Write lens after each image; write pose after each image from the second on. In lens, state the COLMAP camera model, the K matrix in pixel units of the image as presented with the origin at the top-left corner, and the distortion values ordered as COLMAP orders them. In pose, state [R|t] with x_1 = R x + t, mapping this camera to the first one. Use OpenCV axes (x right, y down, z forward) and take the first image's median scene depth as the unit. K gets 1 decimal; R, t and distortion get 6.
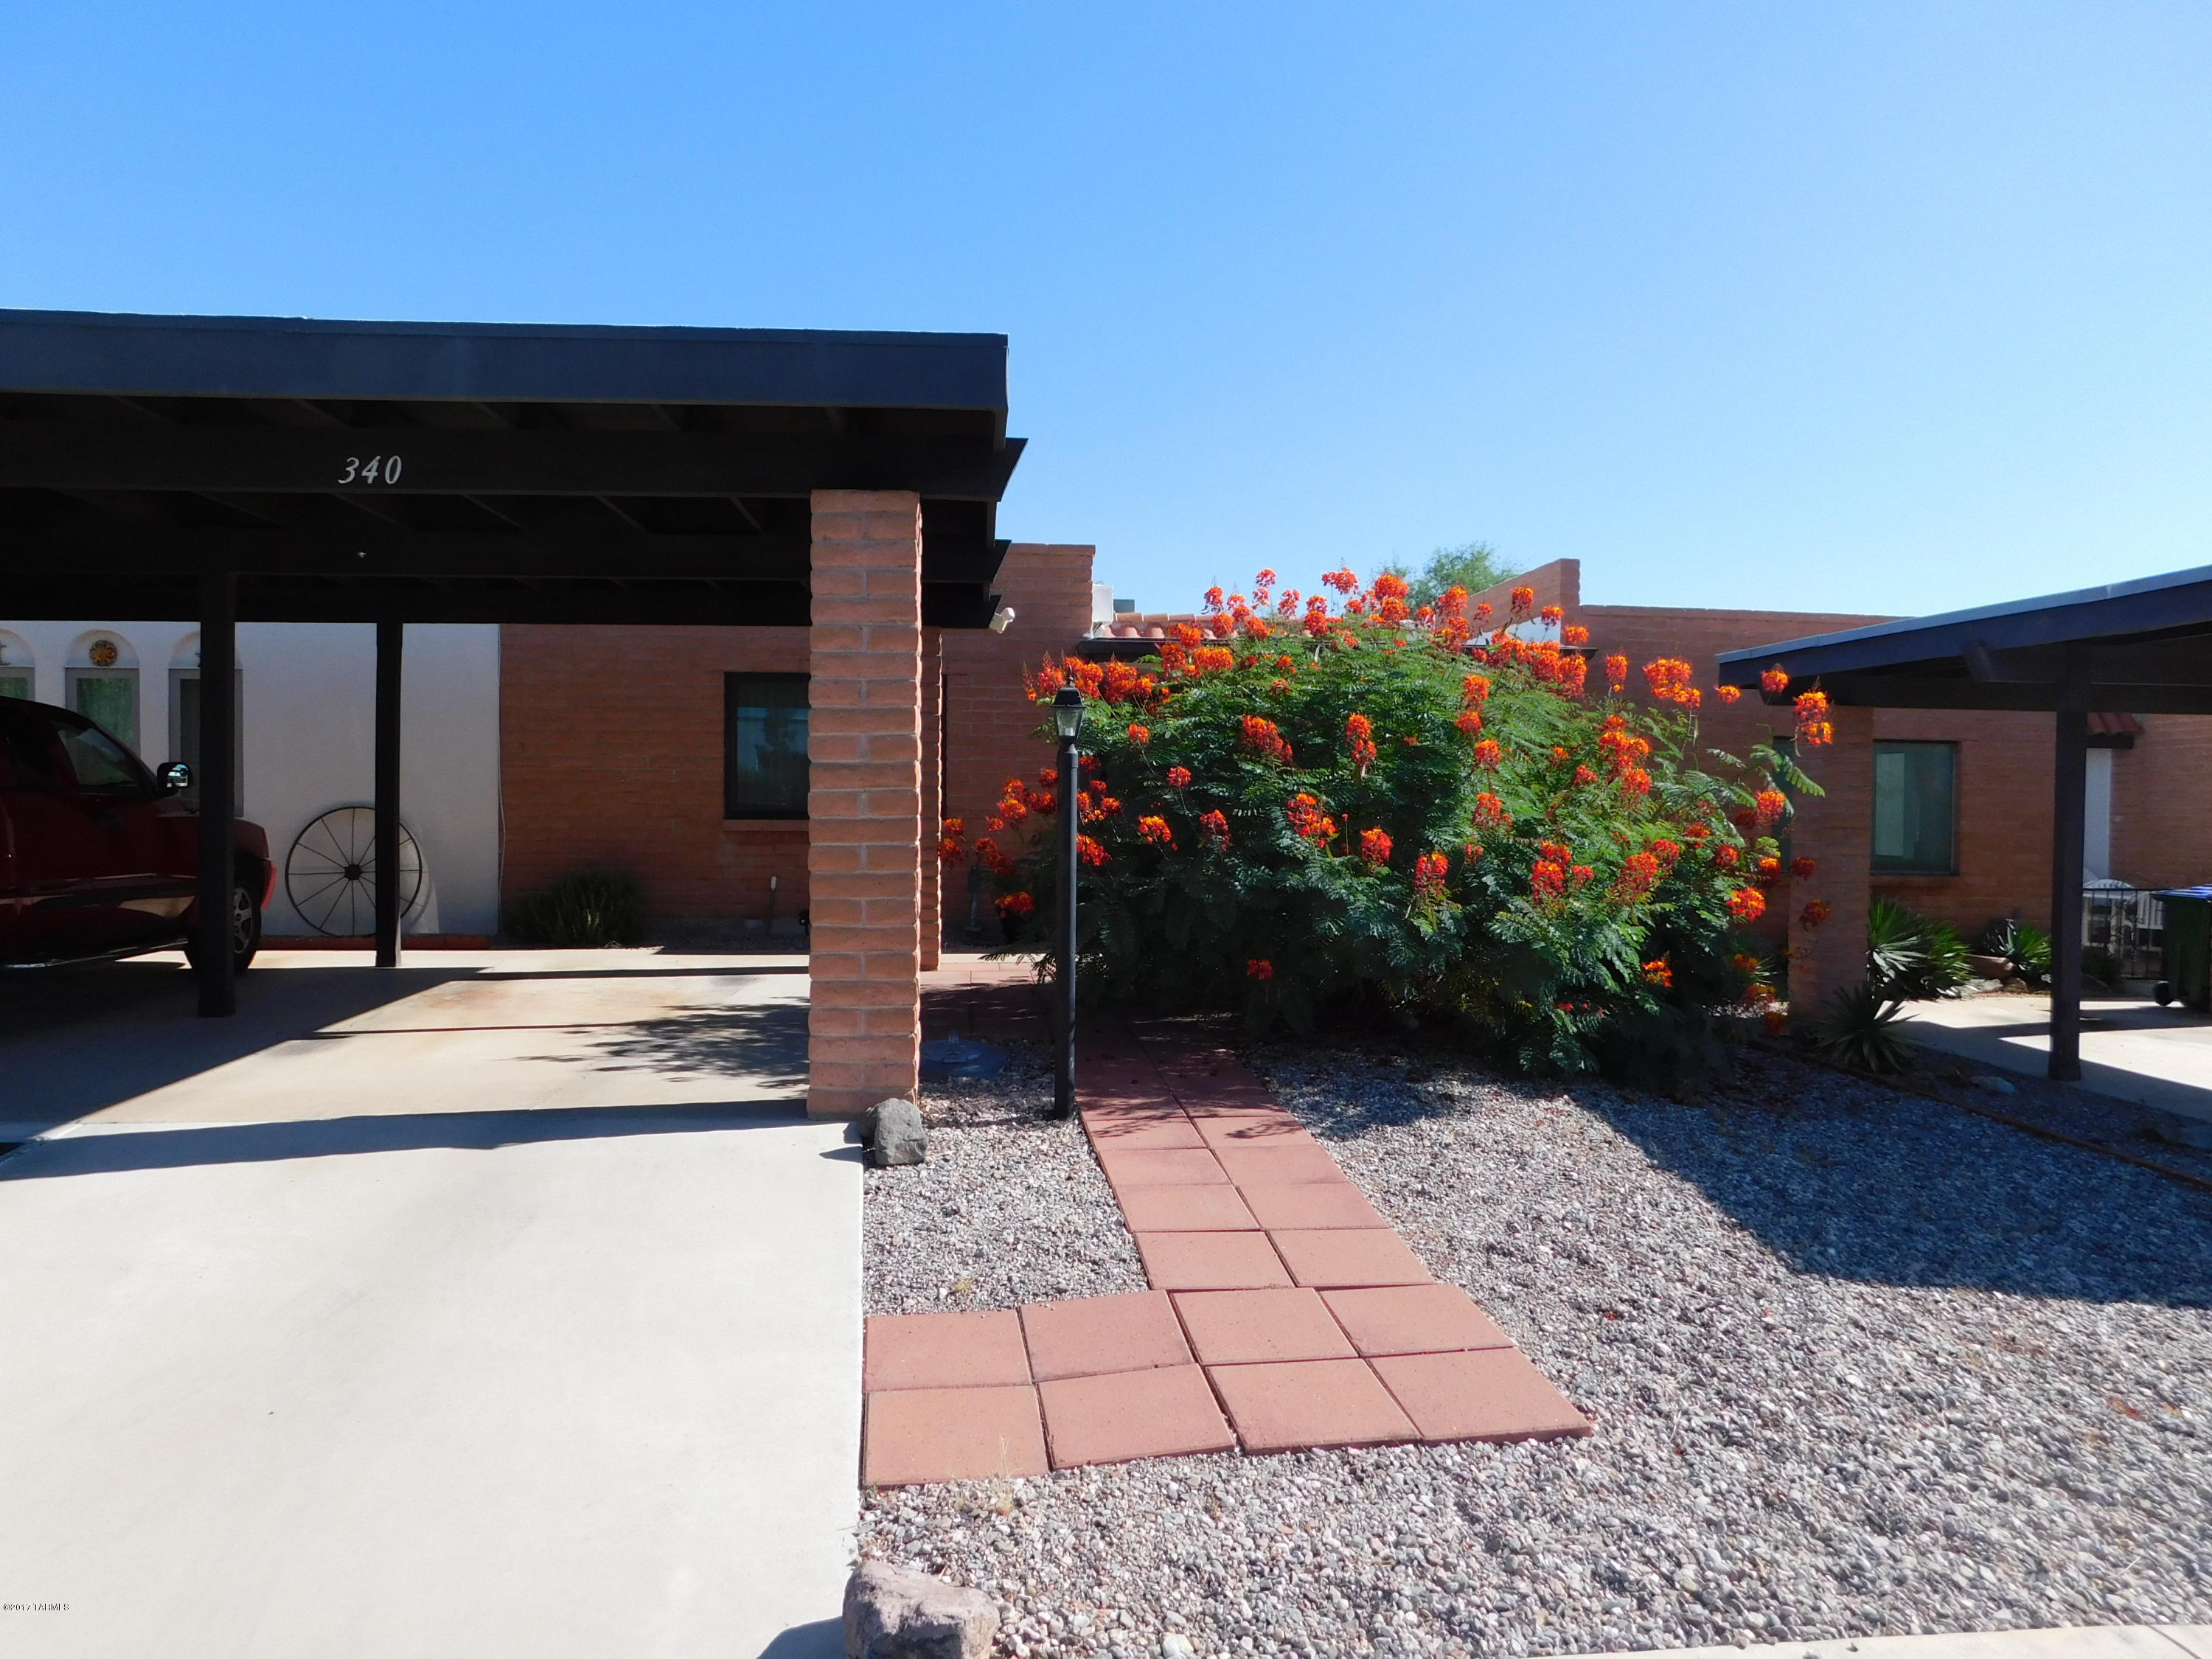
lens RADIAL K [[1438.6, 0, 1106.0], [0, 1438.6, 829.5], [0, 0, 1]] dist [-0.069908, 0.049220]
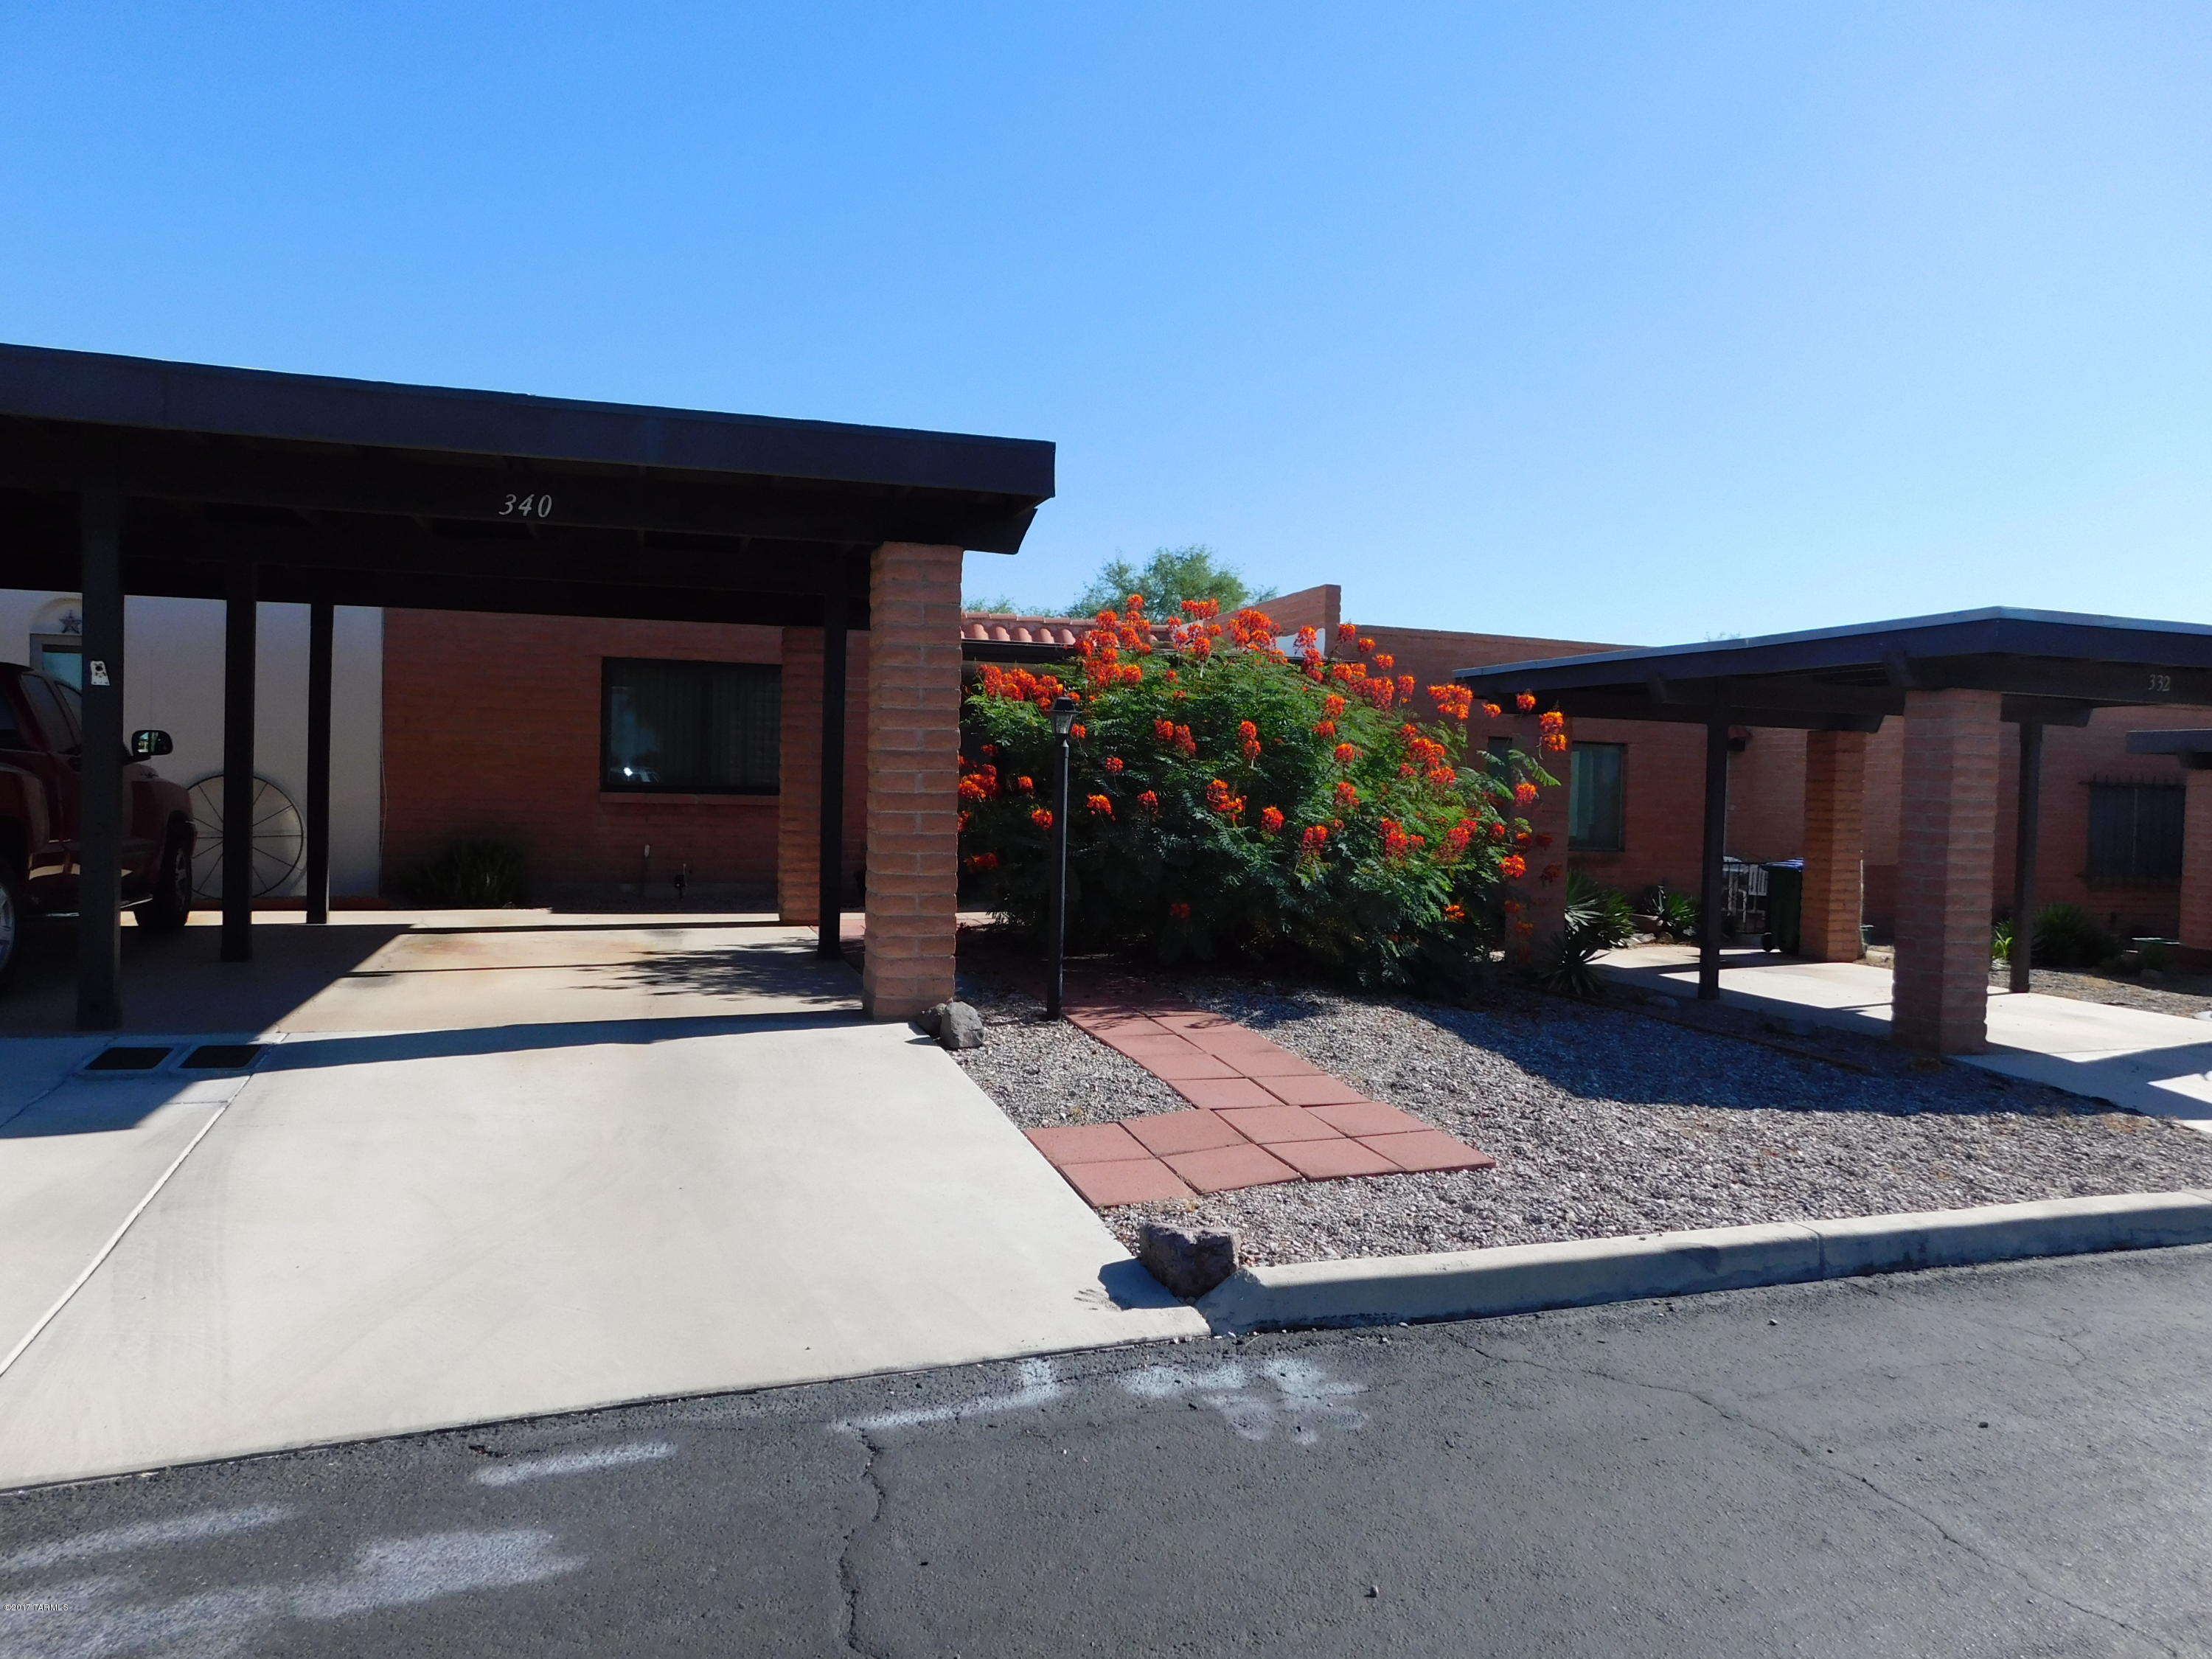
lens RADIAL K [[1438.6, 0, 1106.0], [0, 1438.6, 829.5], [0, 0, 1]] dist [-0.069908, 0.049220]
pose [[0.976152, 0.010249, 0.216844, -0.257149], [-0.013271, 0.999834, 0.012486, 0.006529], [-0.216680, -0.015066, 0.976126, -0.292591]]
